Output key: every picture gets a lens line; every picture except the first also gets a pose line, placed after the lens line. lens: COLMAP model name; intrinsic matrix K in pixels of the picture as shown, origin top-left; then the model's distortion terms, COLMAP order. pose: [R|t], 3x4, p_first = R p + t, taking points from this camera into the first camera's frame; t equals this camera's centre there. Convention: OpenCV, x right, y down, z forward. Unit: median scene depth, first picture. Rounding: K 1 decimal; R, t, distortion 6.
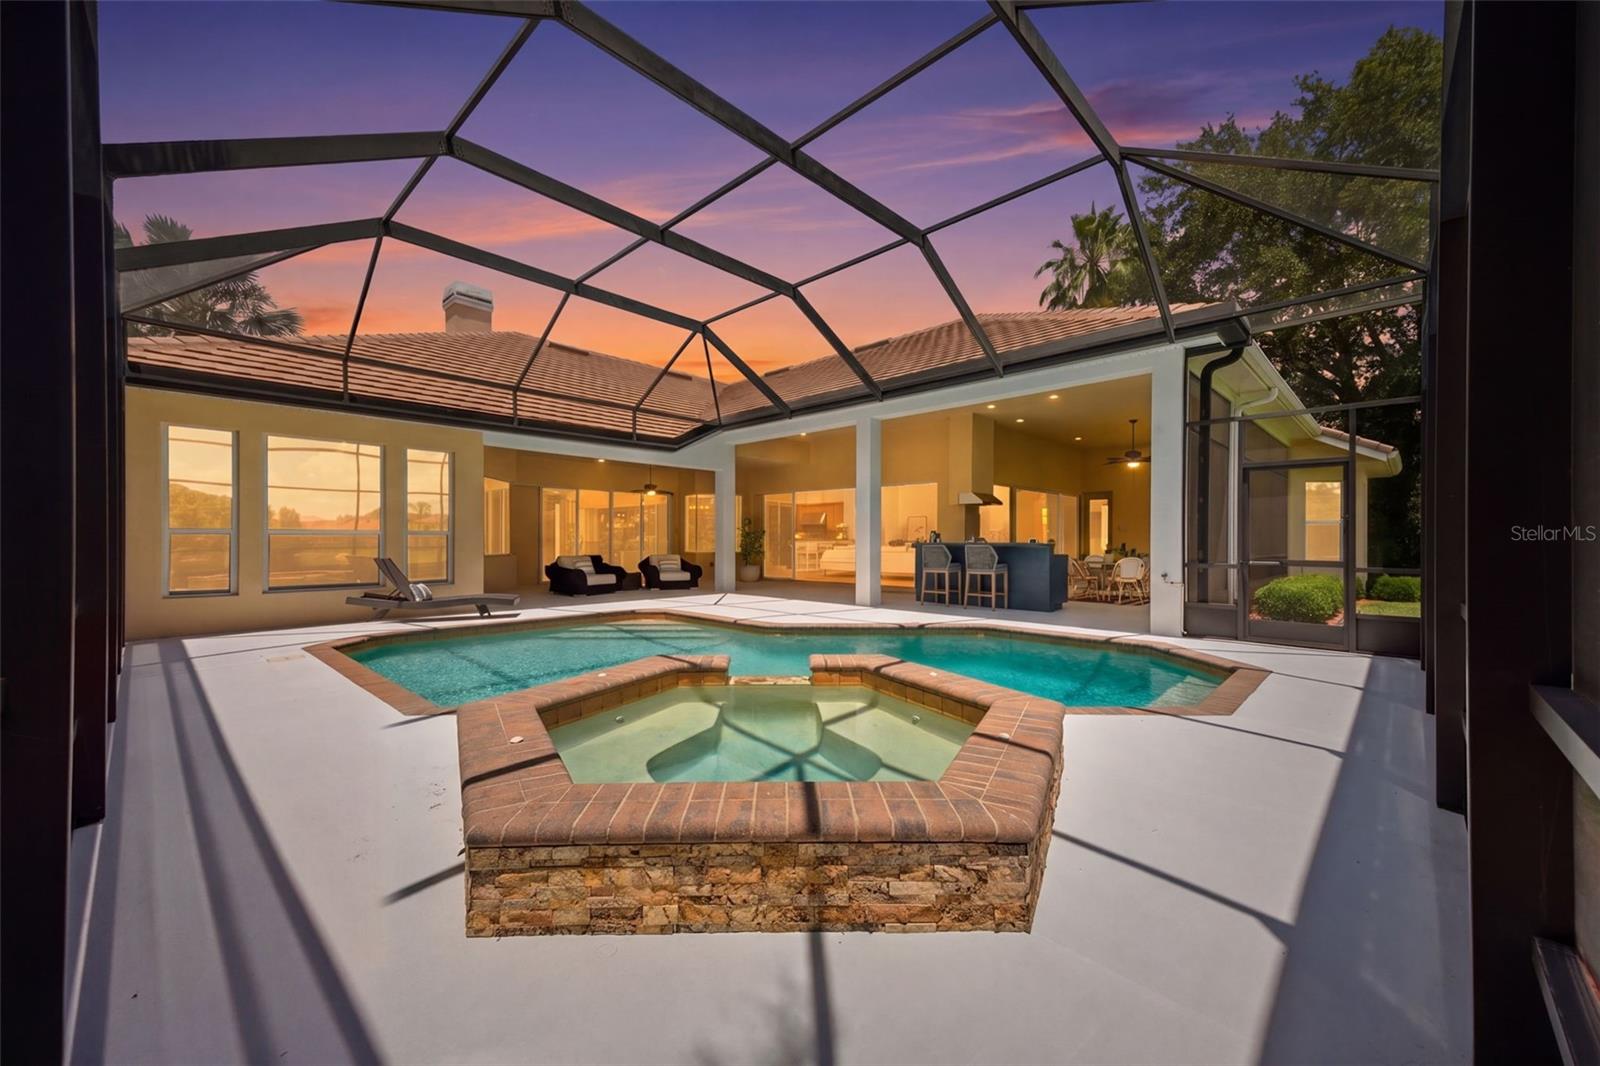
lens RADIAL K [[607.3, 0, 791.8], [0, 607.3, 532.5], [0, 0, 1]] dist [0.041012, -0.000333]
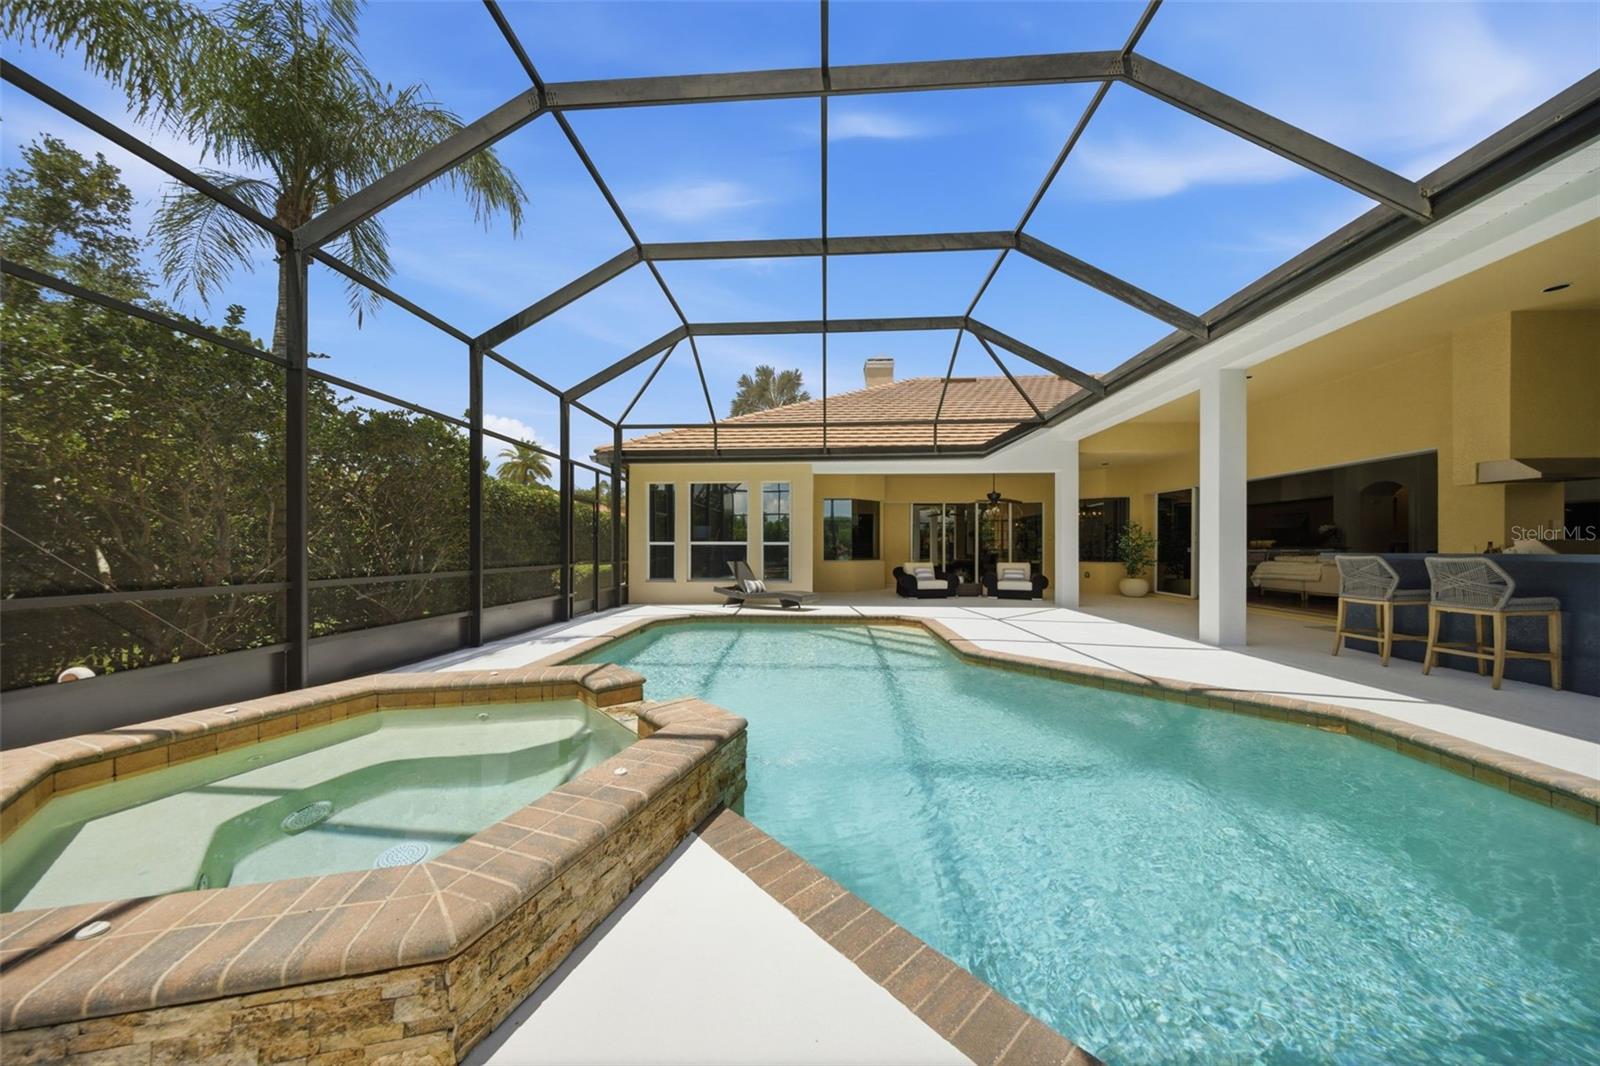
lens RADIAL K [[507.1, 0, 805.0], [0, 507.1, 543.9], [0, 0, 1]] dist [-0.000176, -0.000063]
pose [[0.667838, -0.009313, -0.744248, 0.244378], [0.013310, 0.999911, -0.000568, 0.001314], [0.744187, -0.009526, 0.667903, 0.271984]]
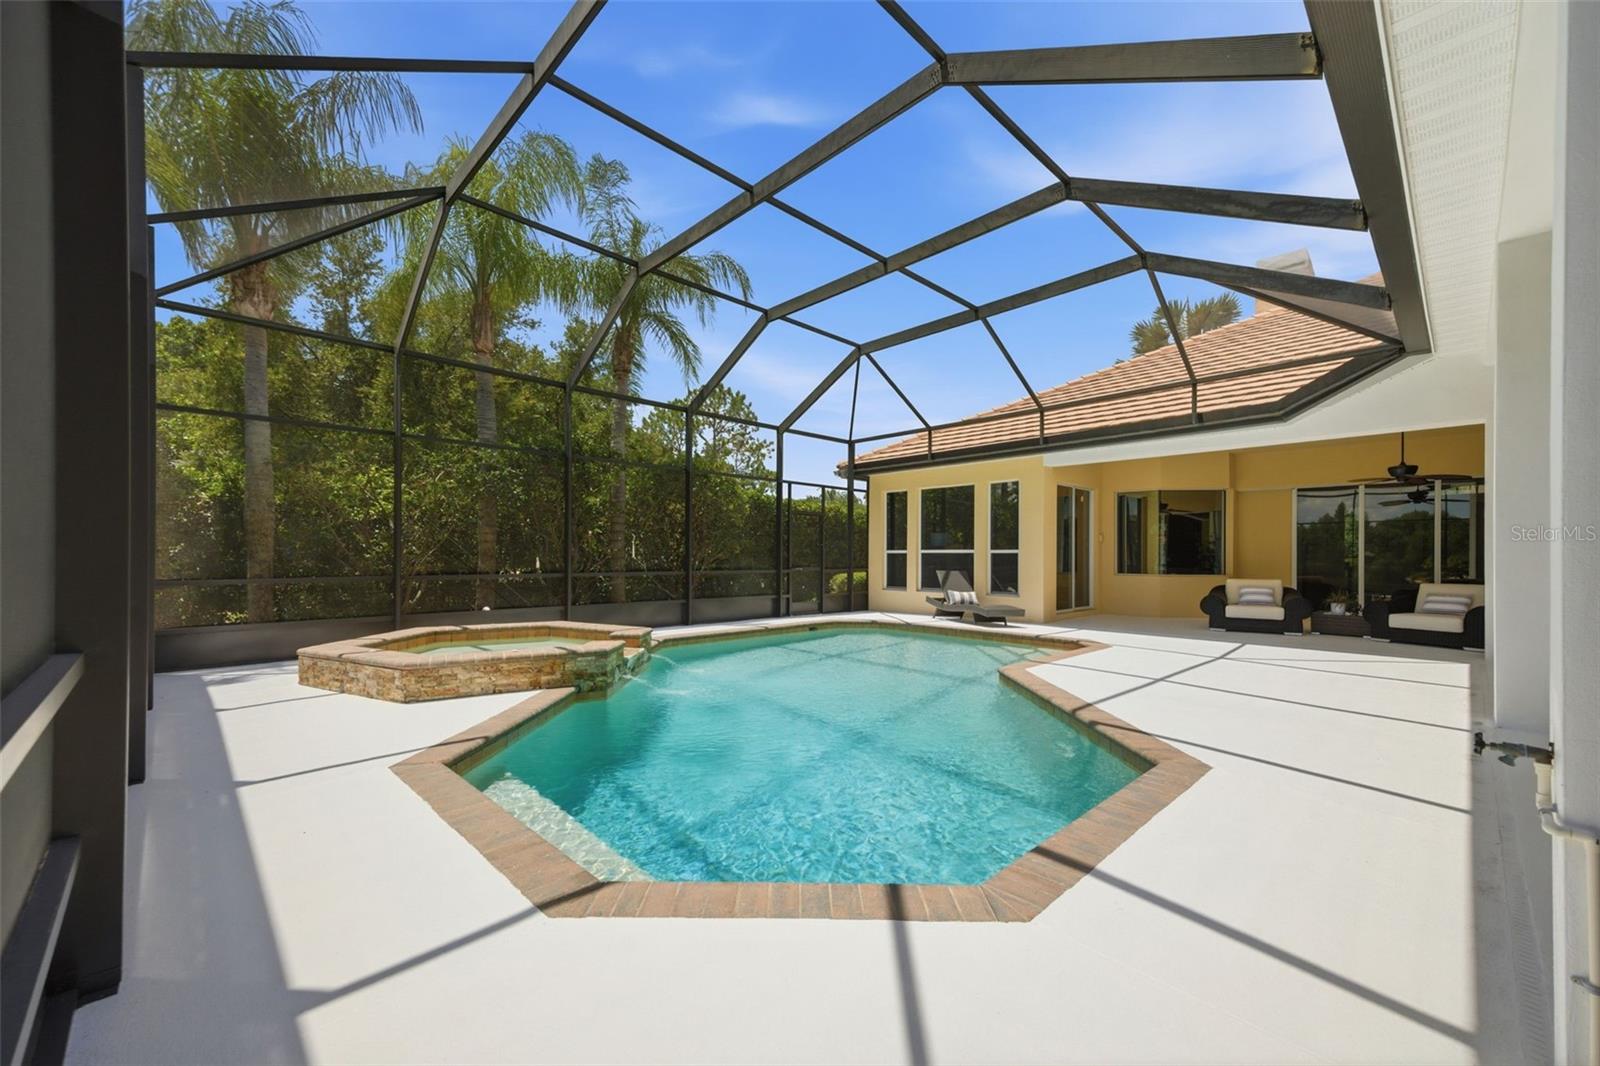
lens RADIAL K [[626.1, 0, 794.6], [0, 626.1, 541.3], [0, 0, 1]] dist [0.029288, -0.000198]
pose [[-0.021863, -0.028233, -0.999362, 0.543010], [0.011553, 0.999527, -0.028491, 0.008185], [0.999694, -0.012168, -0.021527, 0.552772]]
